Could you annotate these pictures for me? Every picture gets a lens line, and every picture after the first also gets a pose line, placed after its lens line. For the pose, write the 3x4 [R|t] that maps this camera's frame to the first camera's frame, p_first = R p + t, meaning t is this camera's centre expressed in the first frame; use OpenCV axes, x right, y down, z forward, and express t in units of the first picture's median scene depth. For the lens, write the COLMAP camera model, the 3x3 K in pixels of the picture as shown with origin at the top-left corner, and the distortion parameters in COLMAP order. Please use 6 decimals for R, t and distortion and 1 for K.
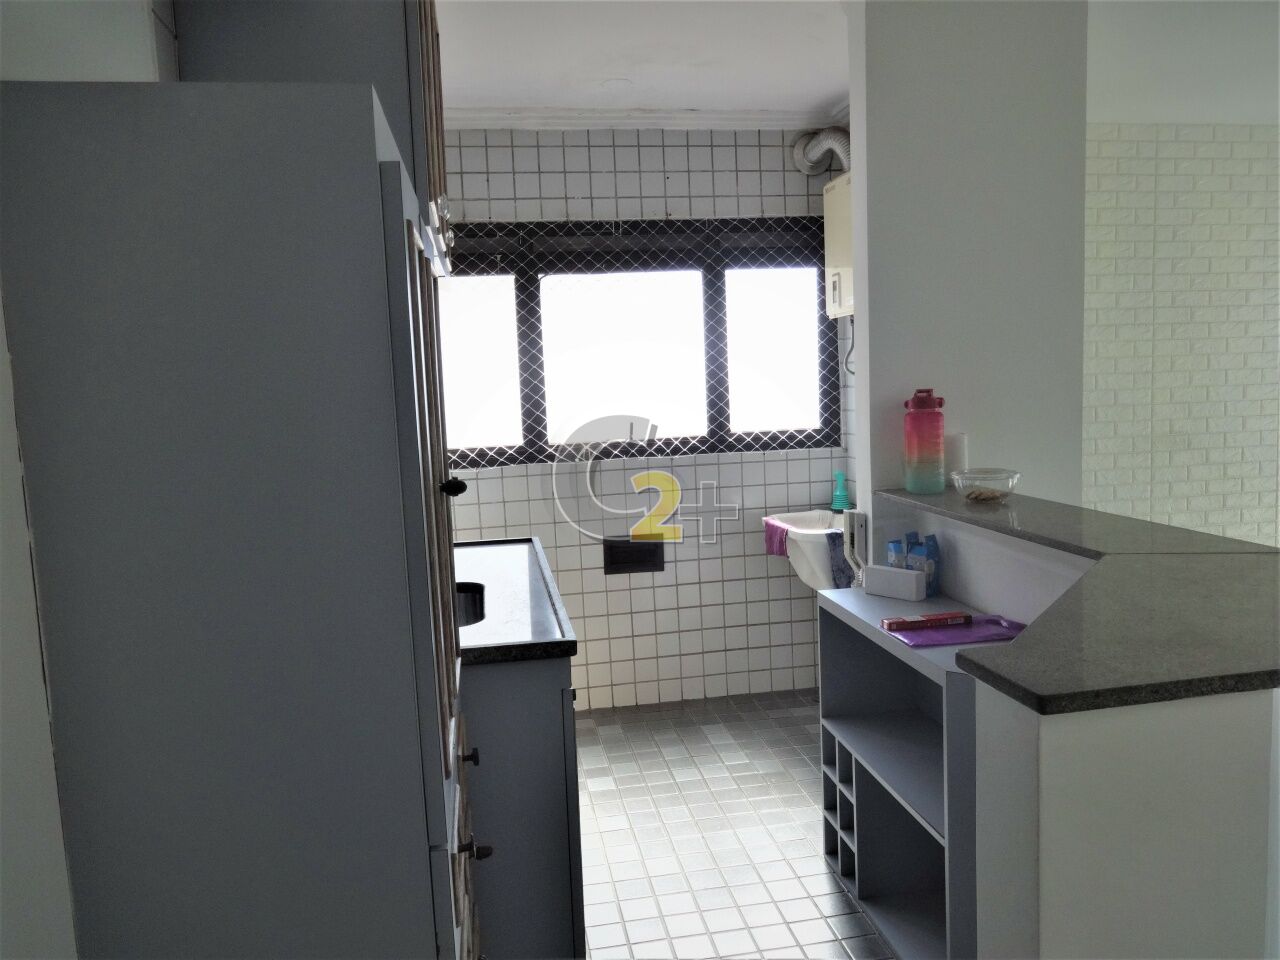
lens RADIAL K [[1098.1, 0, 640.0], [0, 1098.1, 480.0], [0, 0, 1]] dist [-0.220396, -0.000007]
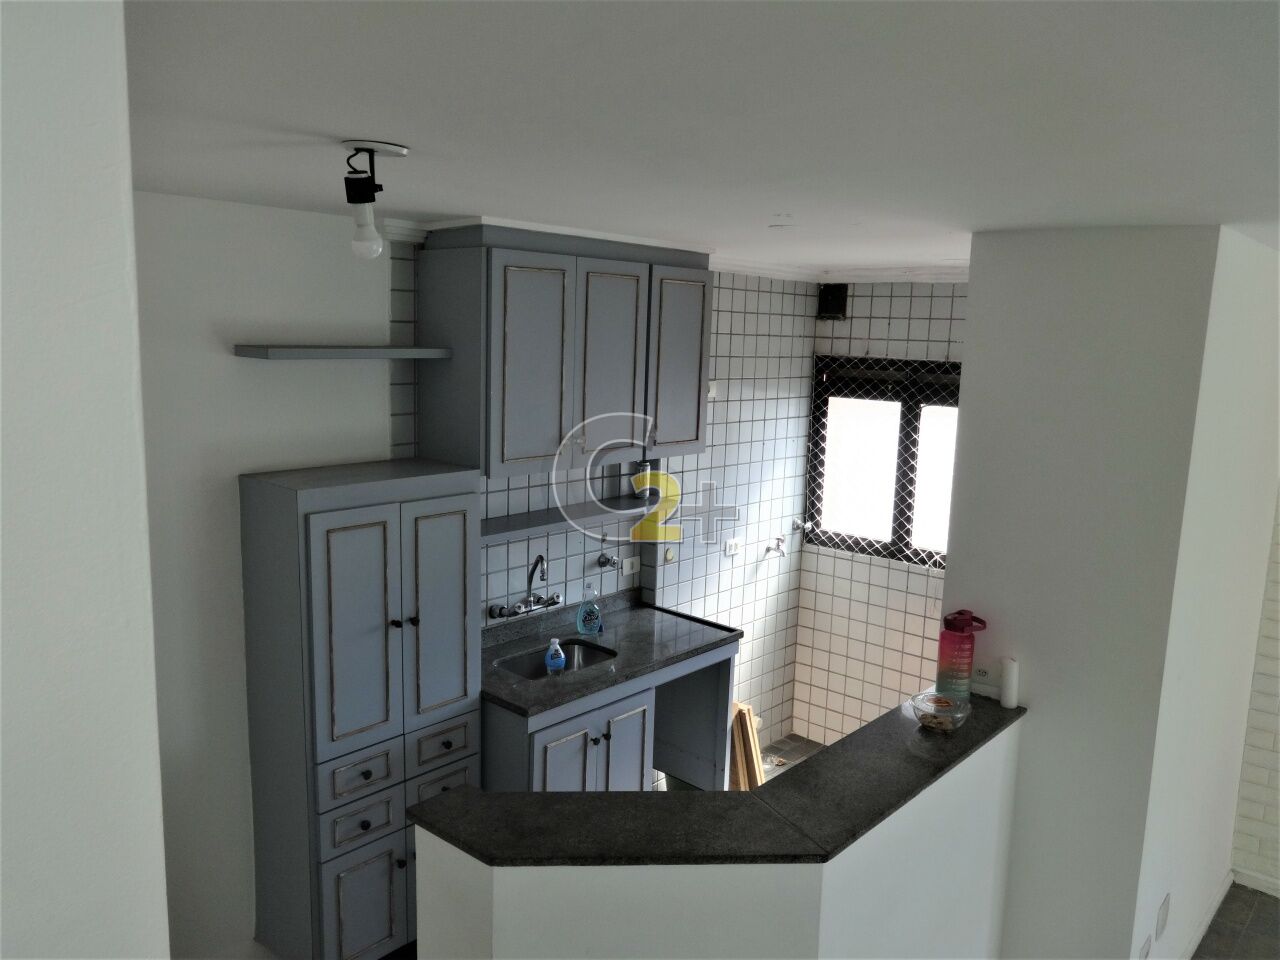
lens RADIAL K [[958.5, 0, 643.8], [0, 958.5, 484.1], [0, 0, 1]] dist [-0.006572, 0.005298]
pose [[0.598681, 0.155573, -0.785734, 0.639691], [-0.244151, 0.969719, 0.005974, -0.040393], [0.762870, 0.188261, 0.618536, 0.144326]]
